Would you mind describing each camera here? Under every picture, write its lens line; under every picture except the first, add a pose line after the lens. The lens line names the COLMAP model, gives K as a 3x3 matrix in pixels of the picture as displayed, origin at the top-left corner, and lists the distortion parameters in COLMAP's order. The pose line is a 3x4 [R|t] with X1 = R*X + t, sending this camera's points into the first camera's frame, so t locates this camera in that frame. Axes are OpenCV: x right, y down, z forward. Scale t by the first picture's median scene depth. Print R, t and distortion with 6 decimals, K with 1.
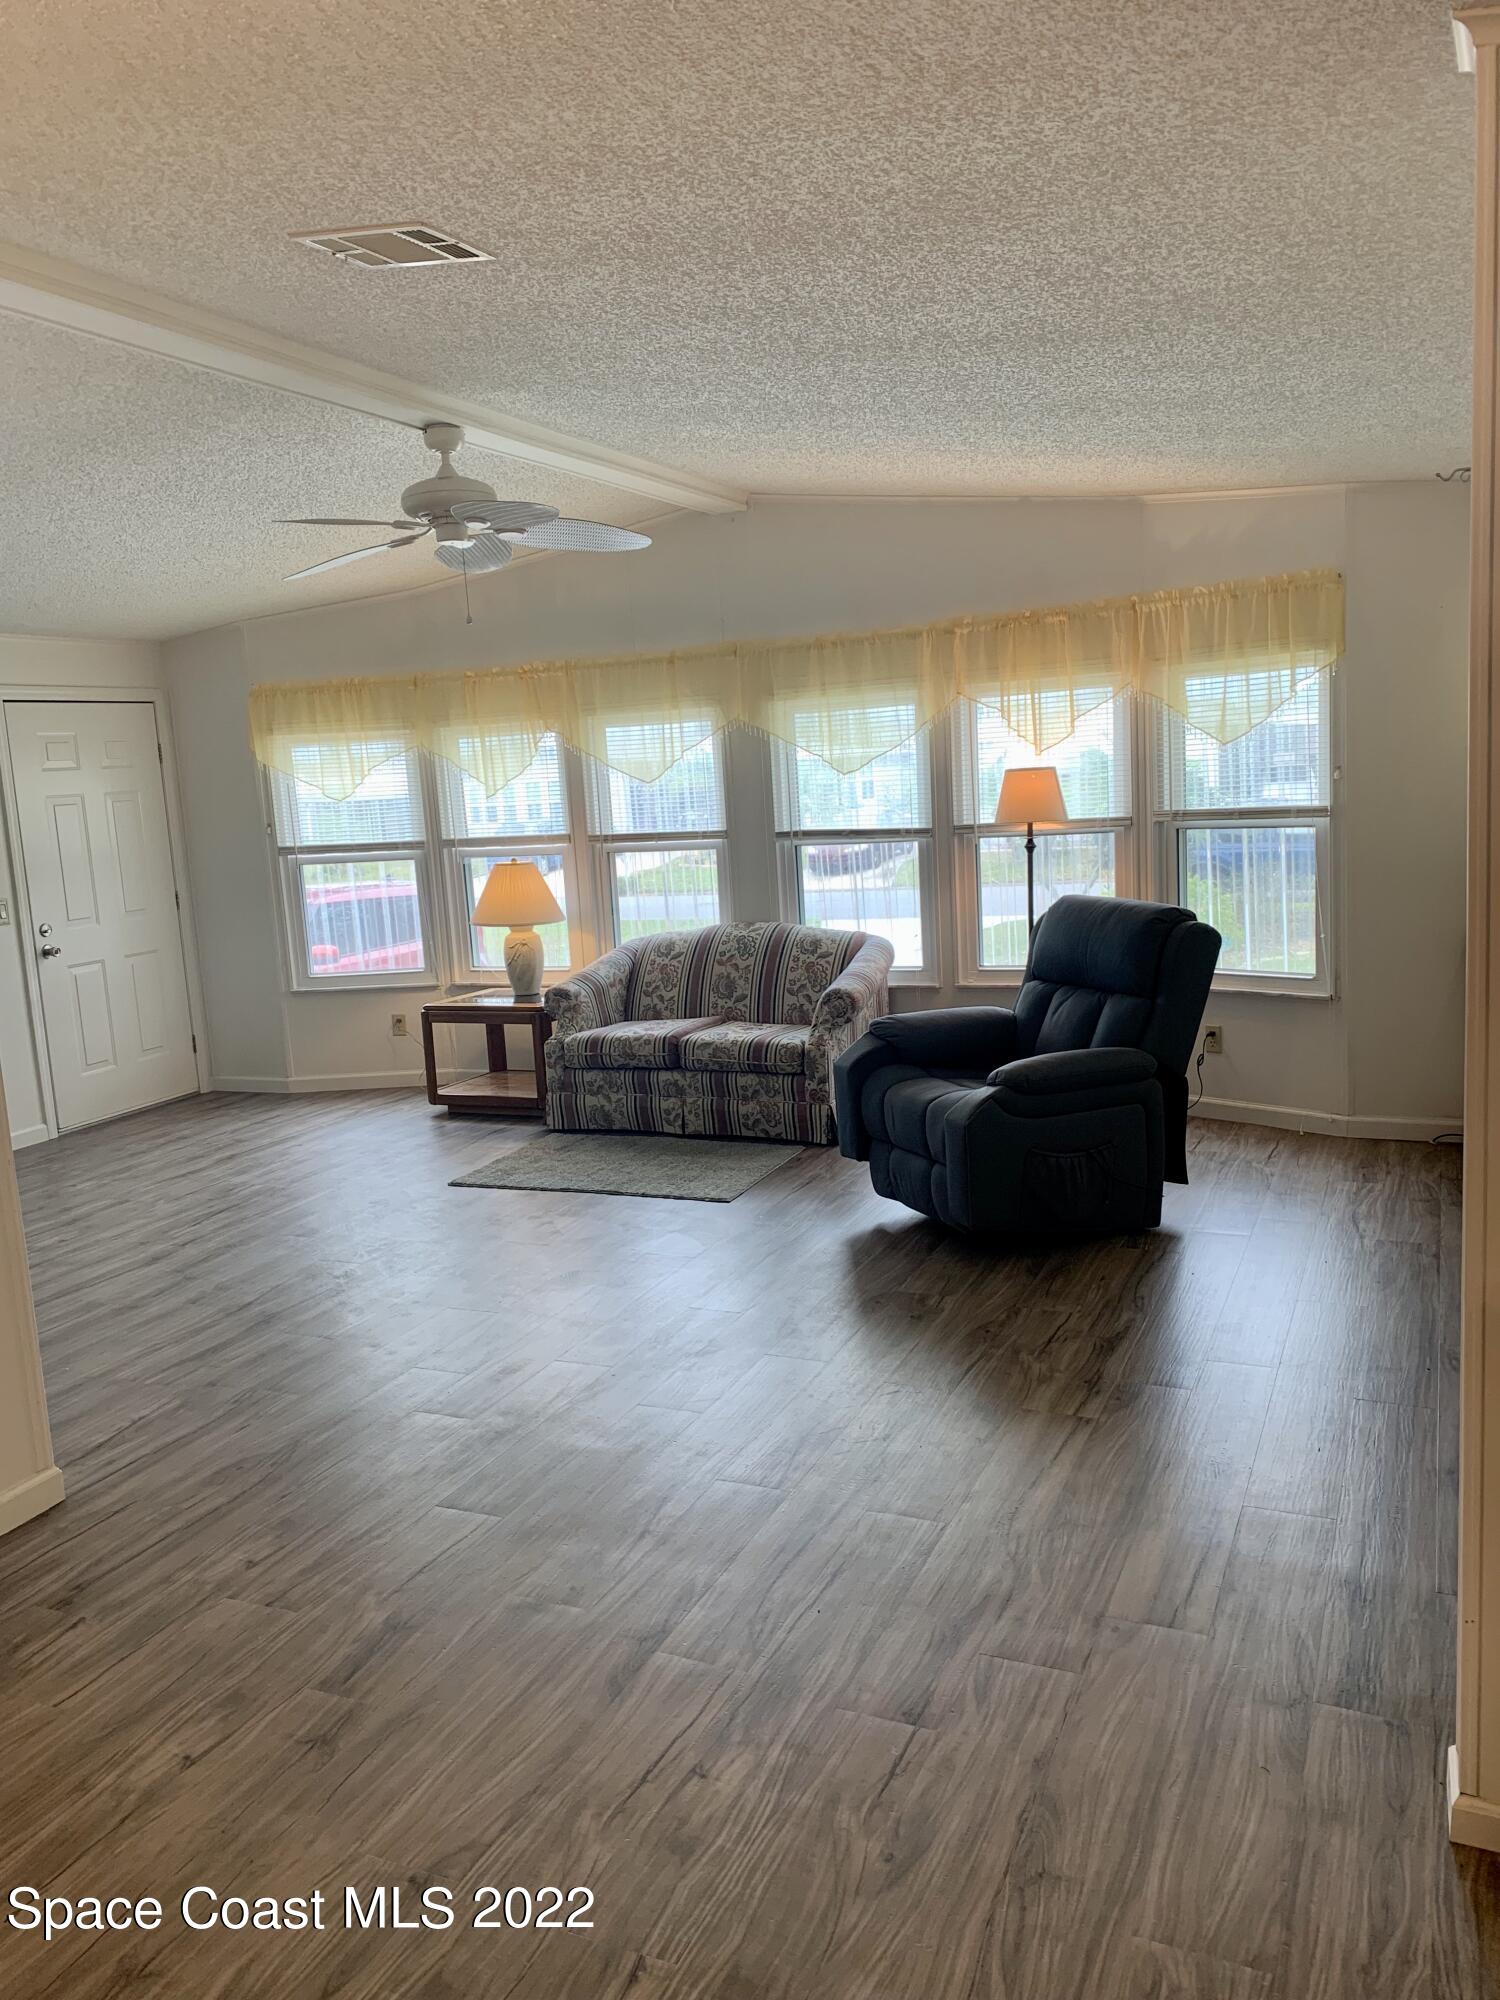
lens RADIAL K [[1520.1, 0, 750.0], [0, 1520.1, 1000.0], [0, 0, 1]] dist [0.103476, -0.129010]
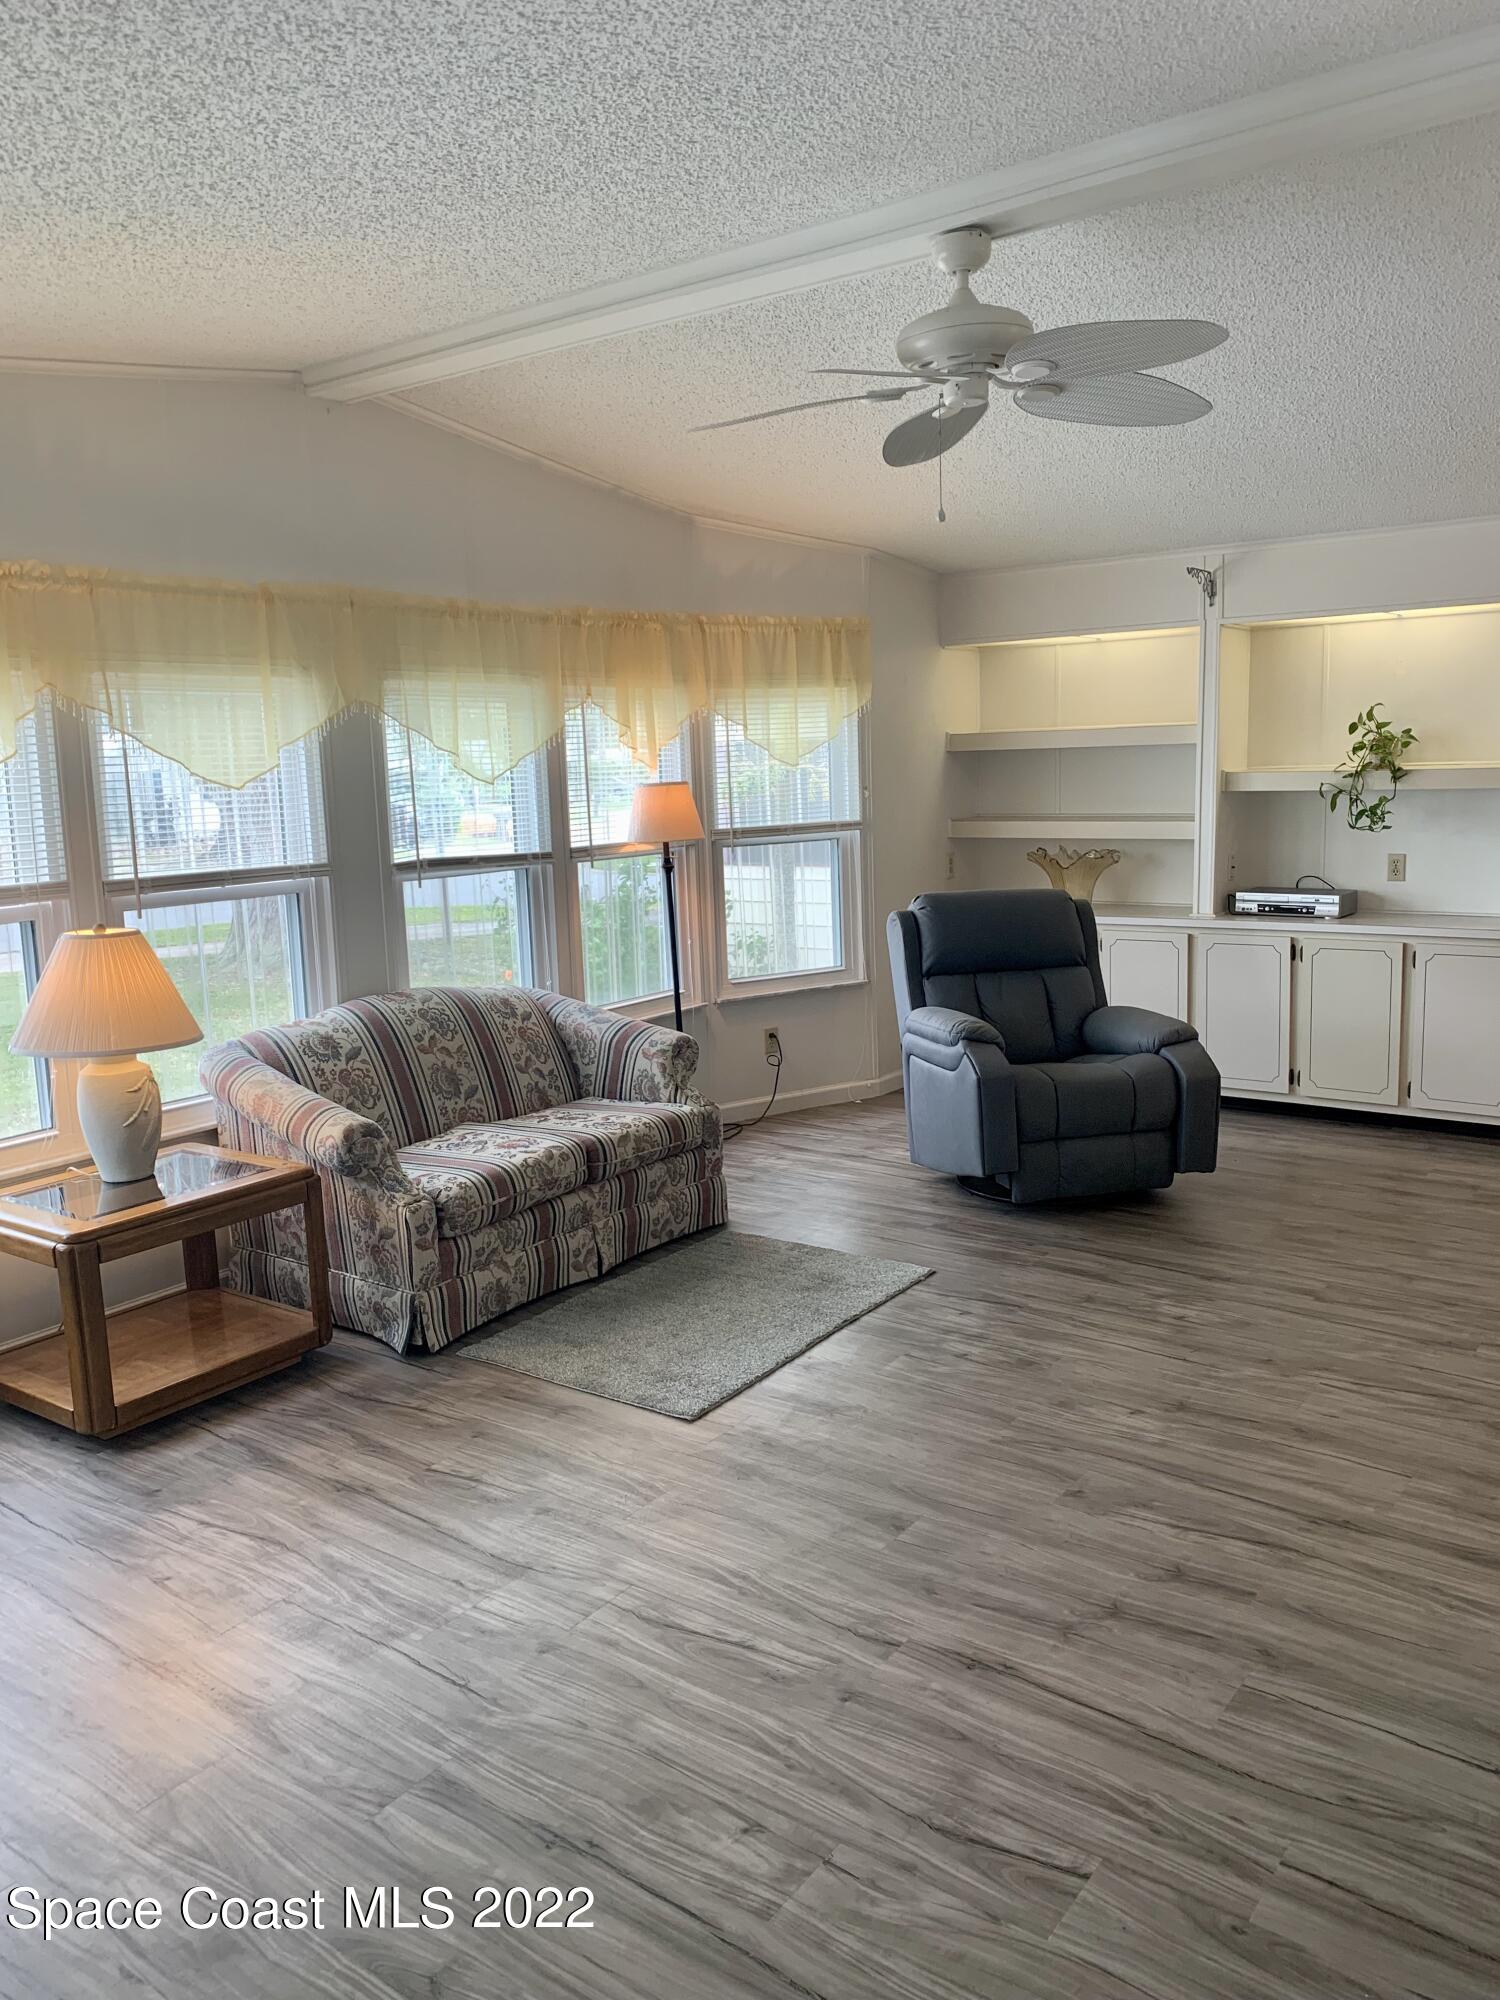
lens RADIAL K [[1507.5, 0, 743.7], [0, 1507.5, 990.9], [0, 0, 1]] dist [0.111660, -0.224368]
pose [[0.207968, -0.095103, 0.973501, -0.797016], [0.170368, 0.983571, 0.059692, -0.082086], [-0.963184, 0.153440, 0.220753, 0.861108]]
